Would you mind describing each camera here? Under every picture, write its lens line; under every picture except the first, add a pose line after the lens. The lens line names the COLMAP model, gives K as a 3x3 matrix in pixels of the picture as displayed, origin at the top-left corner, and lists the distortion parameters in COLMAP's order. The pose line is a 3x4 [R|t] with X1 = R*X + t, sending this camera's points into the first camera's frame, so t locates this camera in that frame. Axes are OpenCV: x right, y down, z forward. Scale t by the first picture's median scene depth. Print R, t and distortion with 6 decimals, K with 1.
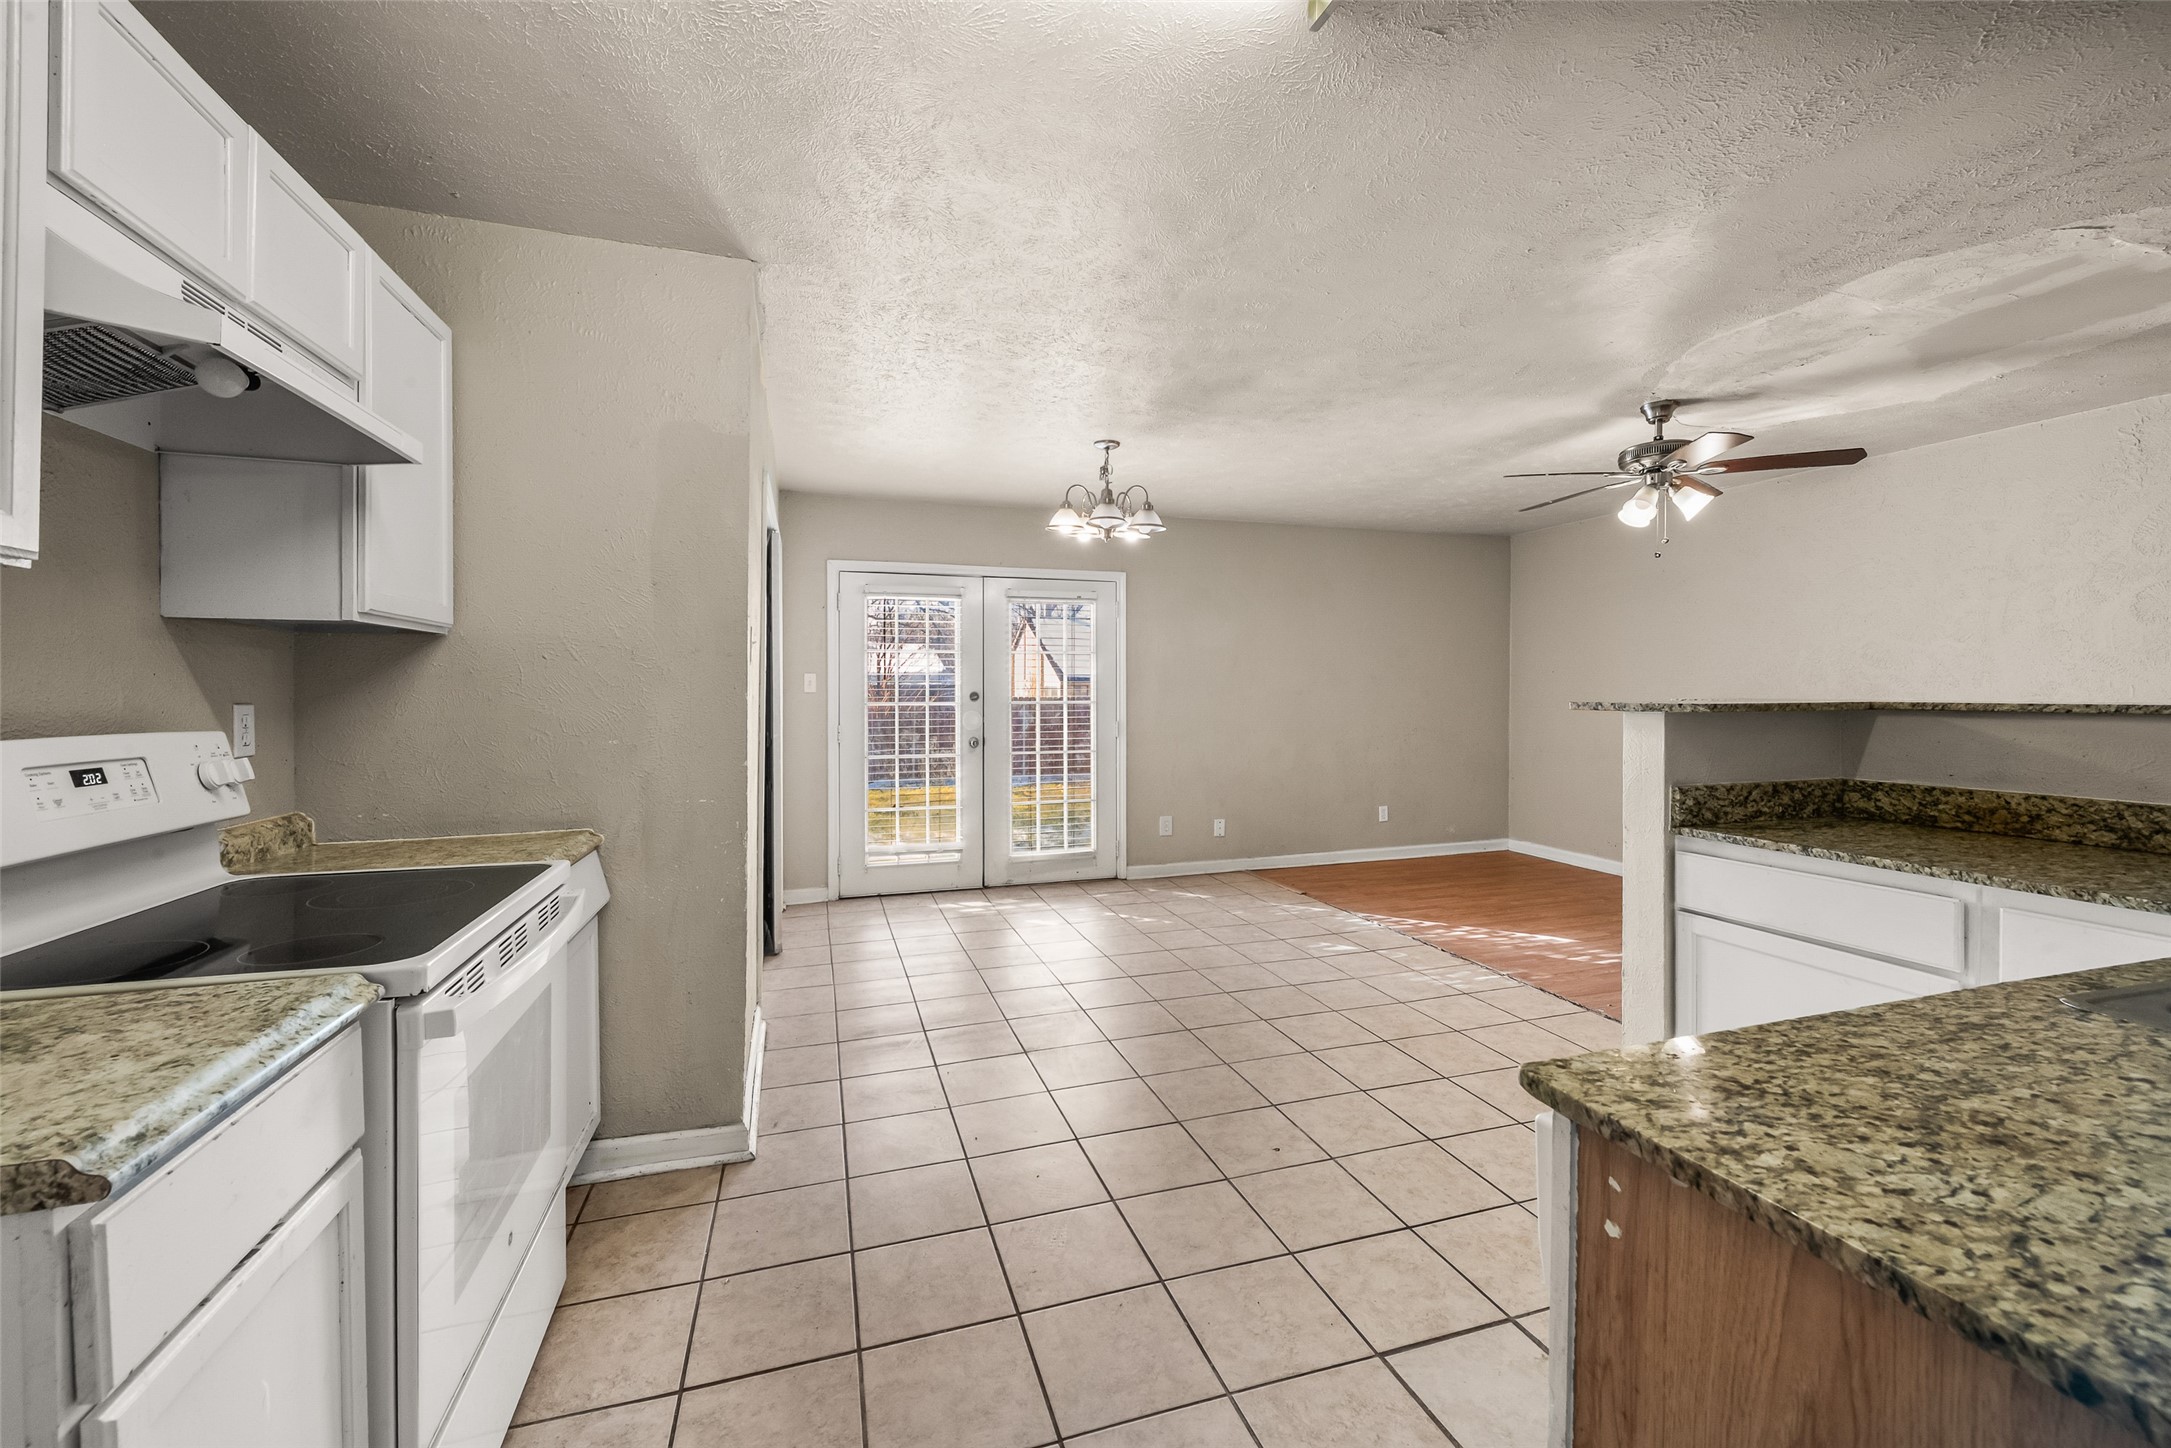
lens RADIAL K [[872.4, 0, 1091.6], [0, 872.4, 723.4], [0, 0, 1]] dist [-0.011431, -0.000410]
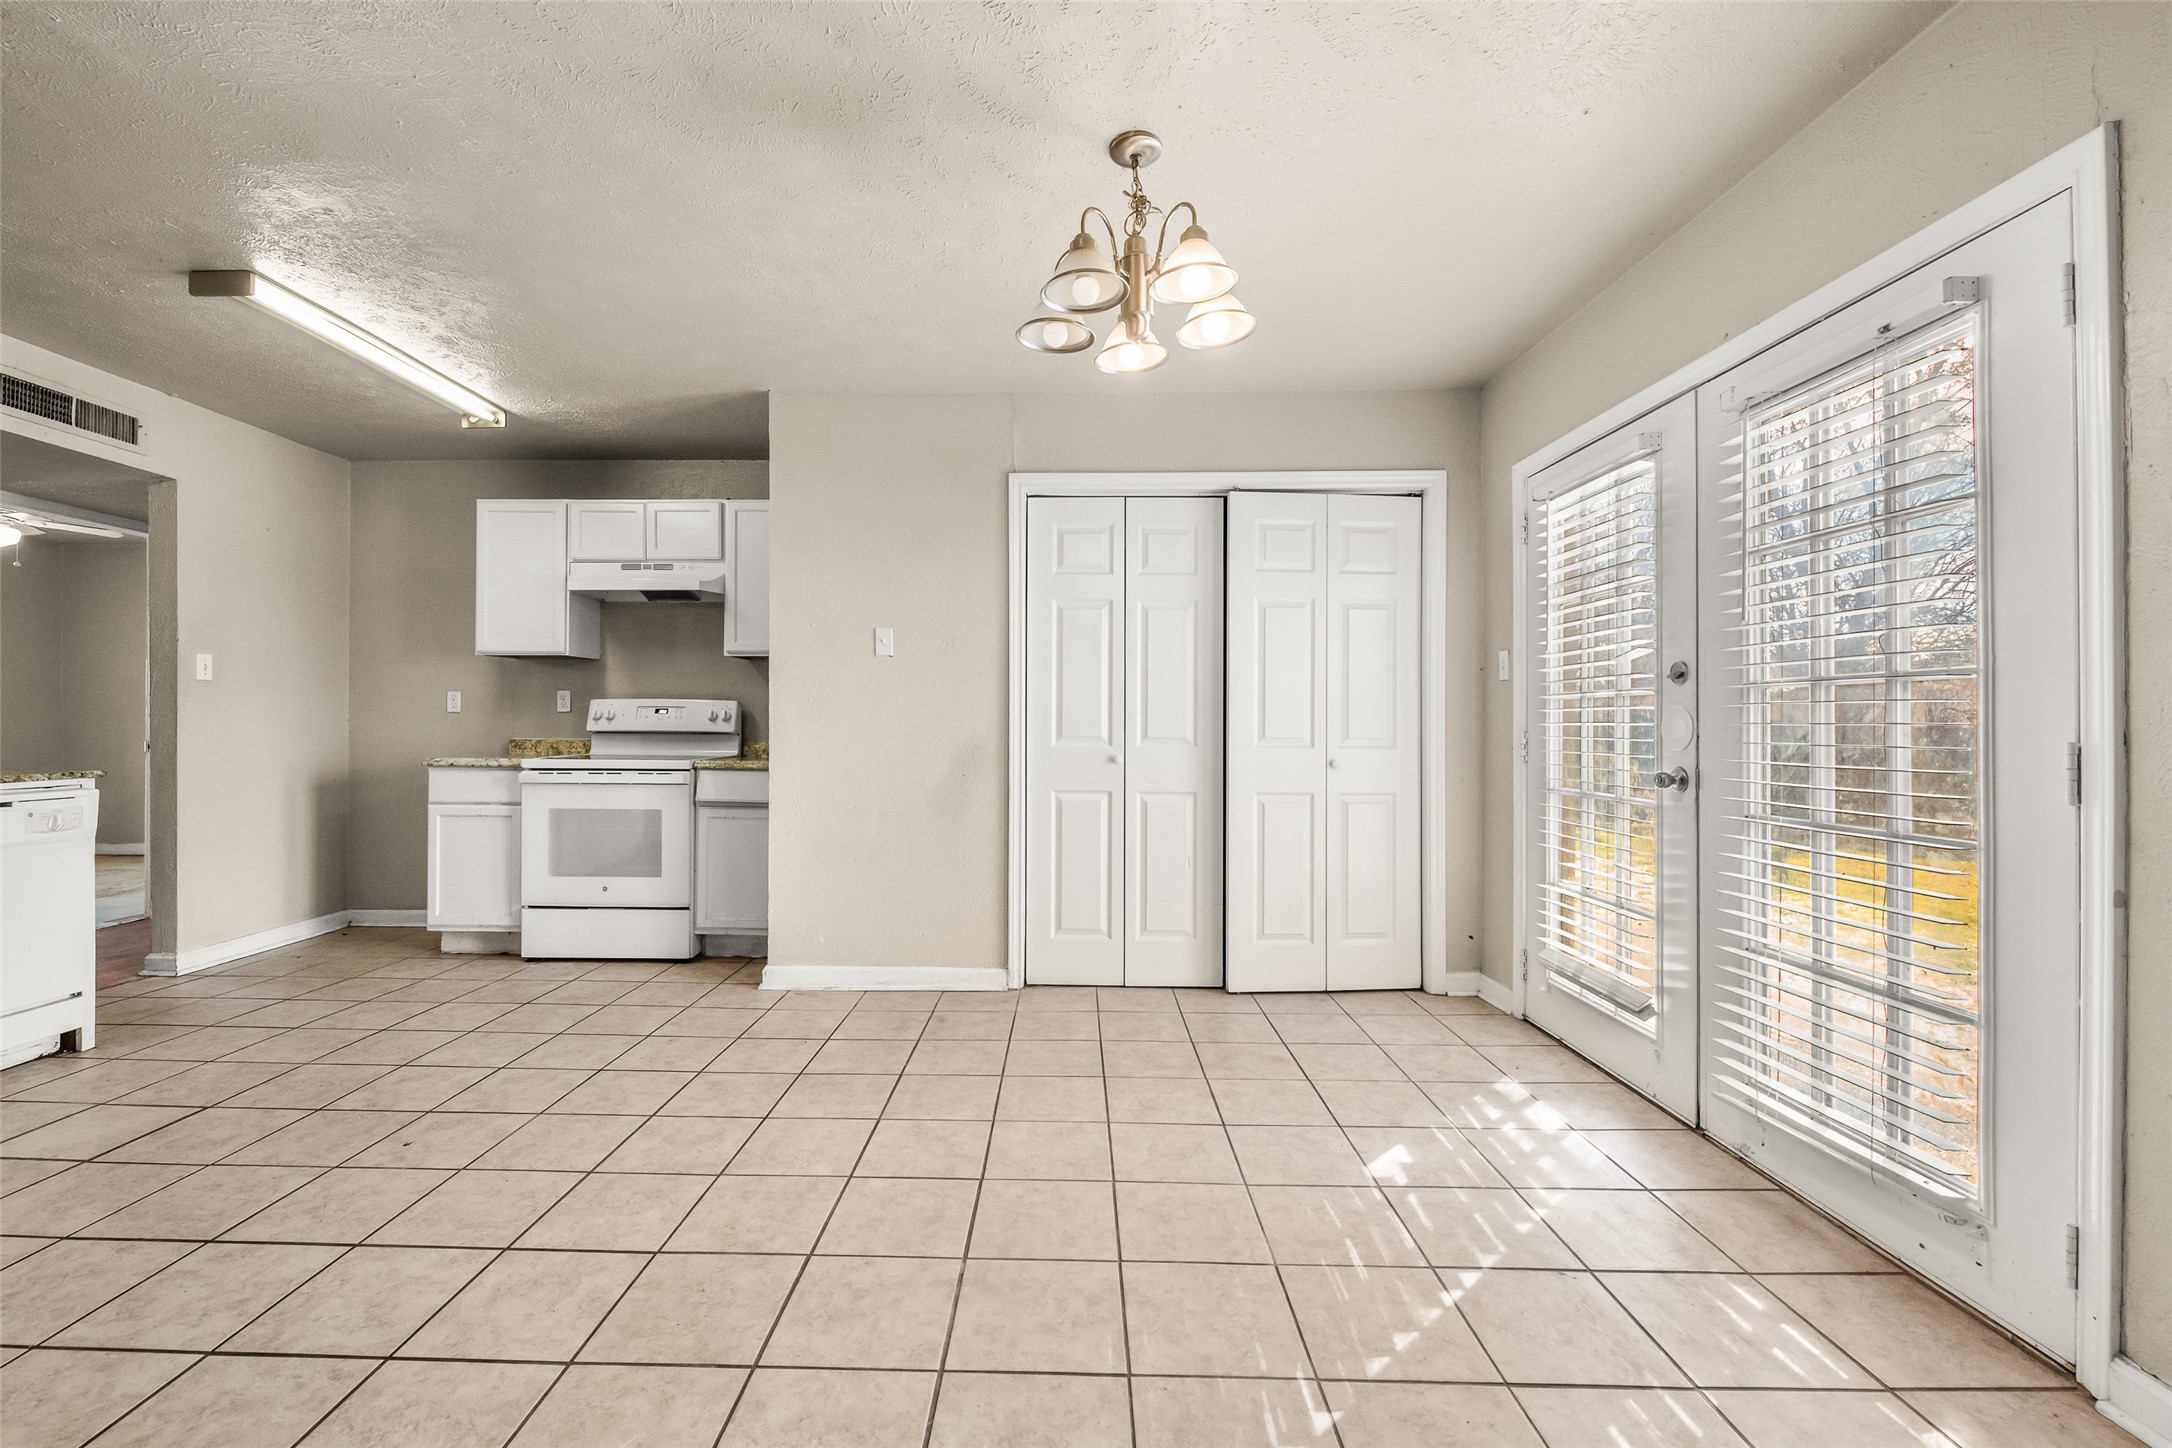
lens RADIAL K [[885.3, 0, 1079.6], [0, 885.3, 716.9], [0, 0, 1]] dist [-0.021875, 0.000022]
pose [[-0.307140, -0.002215, -0.951662, 1.022752], [-0.038490, 0.999208, 0.010097, -0.006669], [0.950886, 0.039731, -0.306982, 2.272392]]
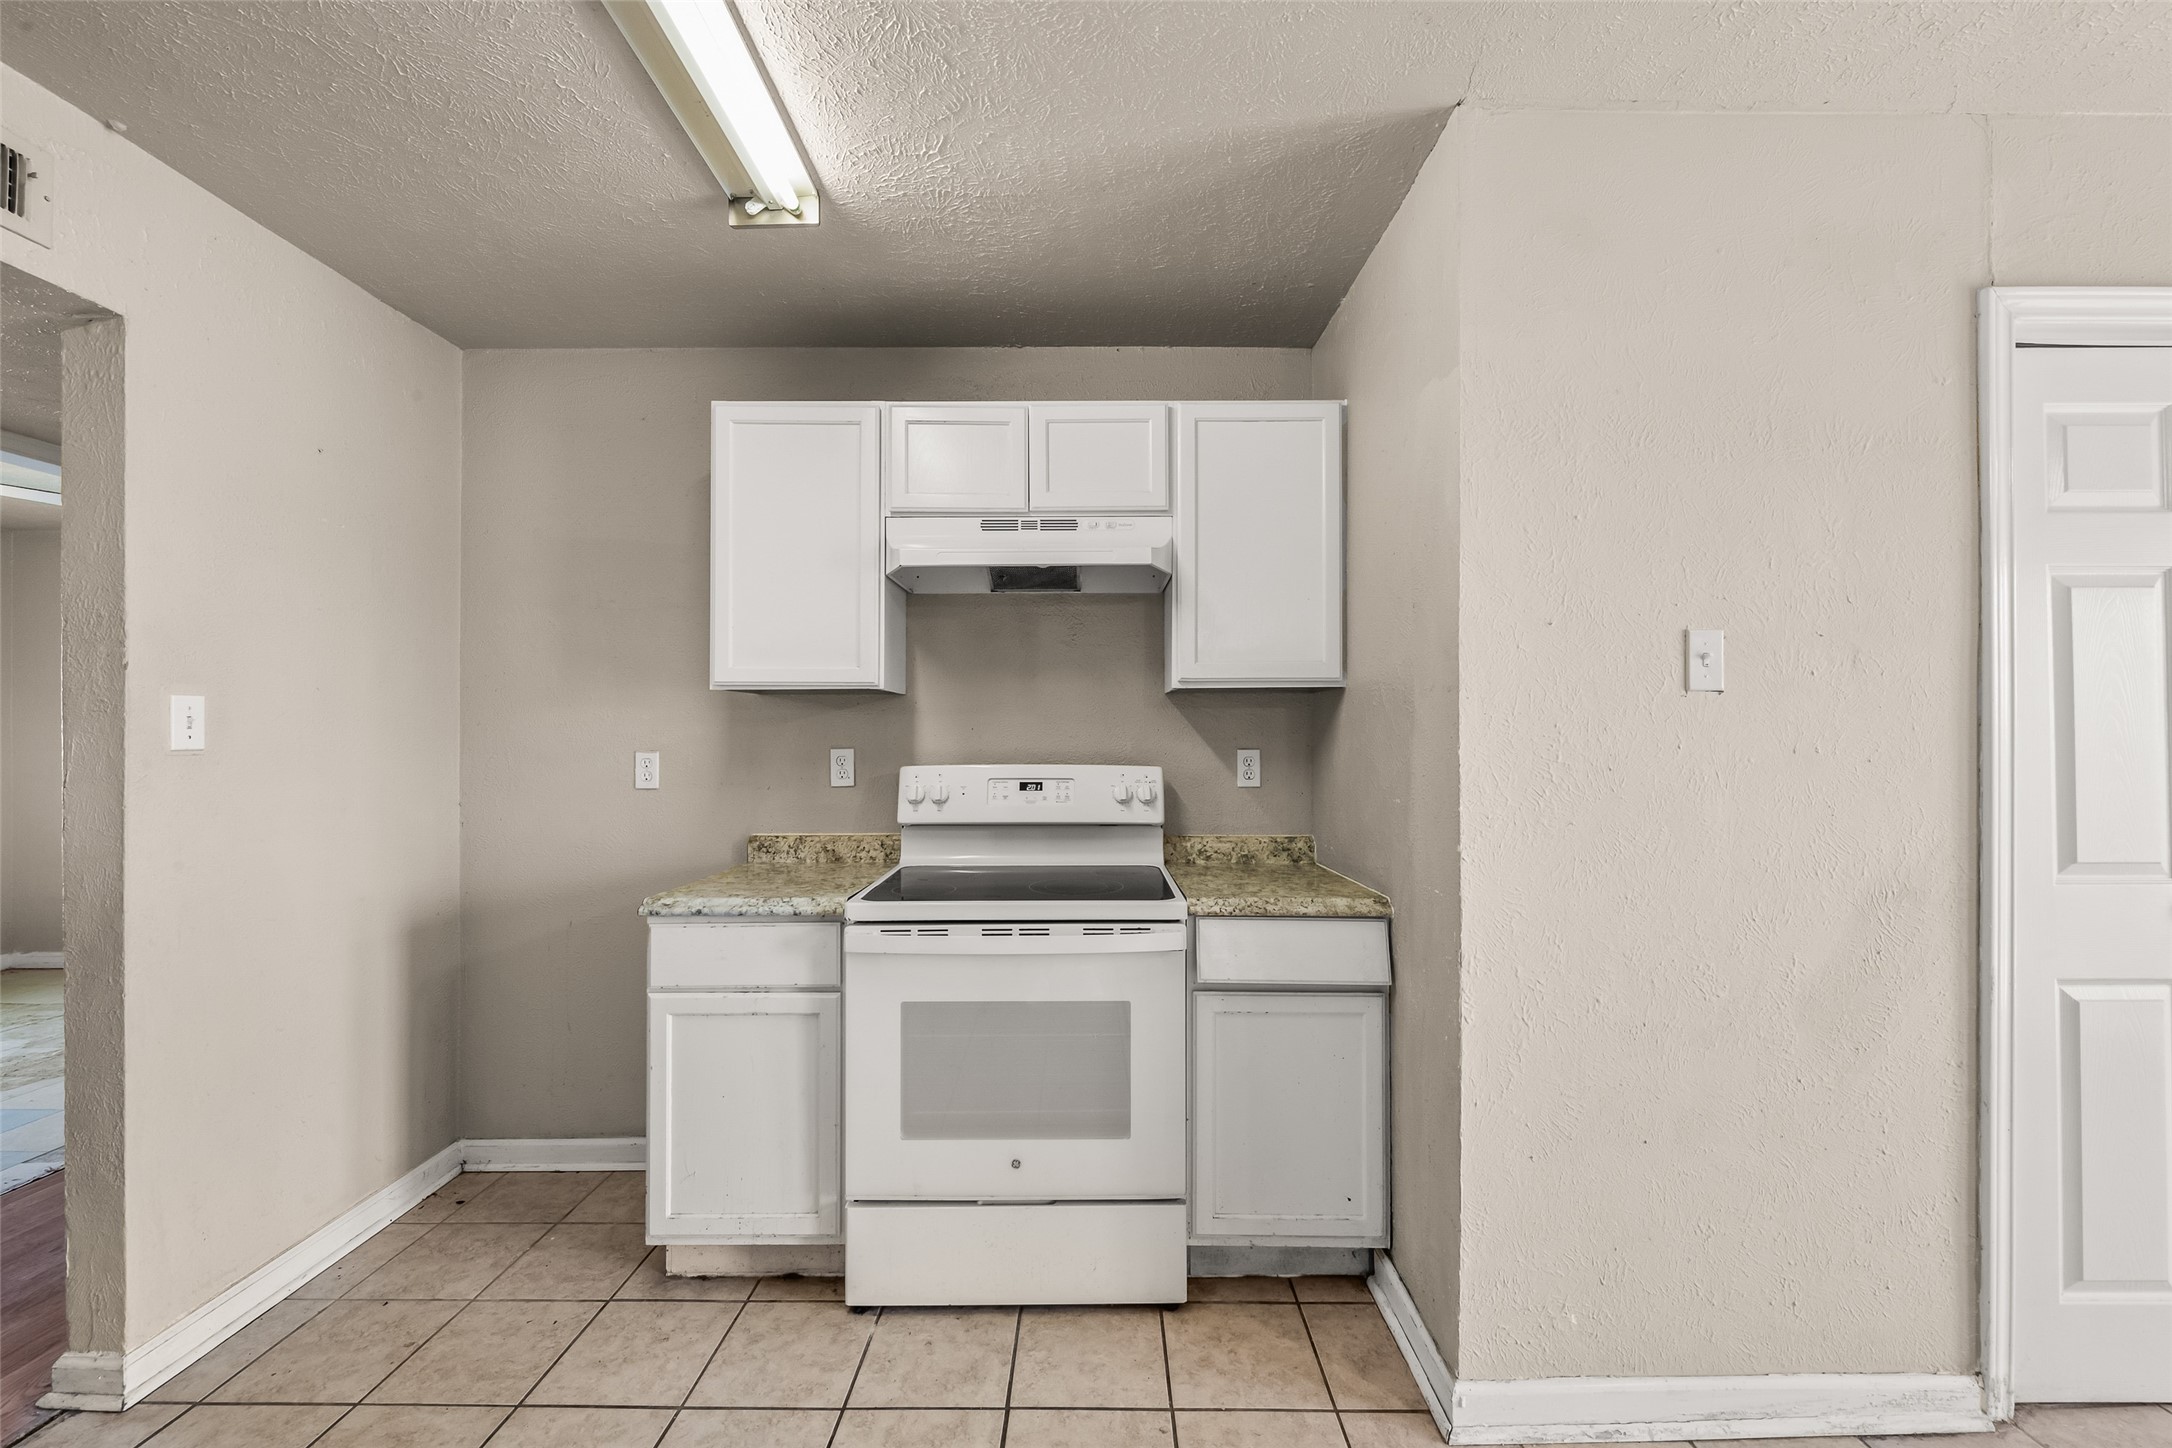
lens RADIAL K [[872.8, 0, 1092.1], [0, 872.8, 723.4], [0, 0, 1]] dist [-0.011431, -0.000410]
pose [[-0.311839, -0.011528, -0.950065, 0.384358], [-0.031601, 0.999499, -0.001755, -0.047450], [0.949609, 0.029476, -0.312047, 1.069320]]
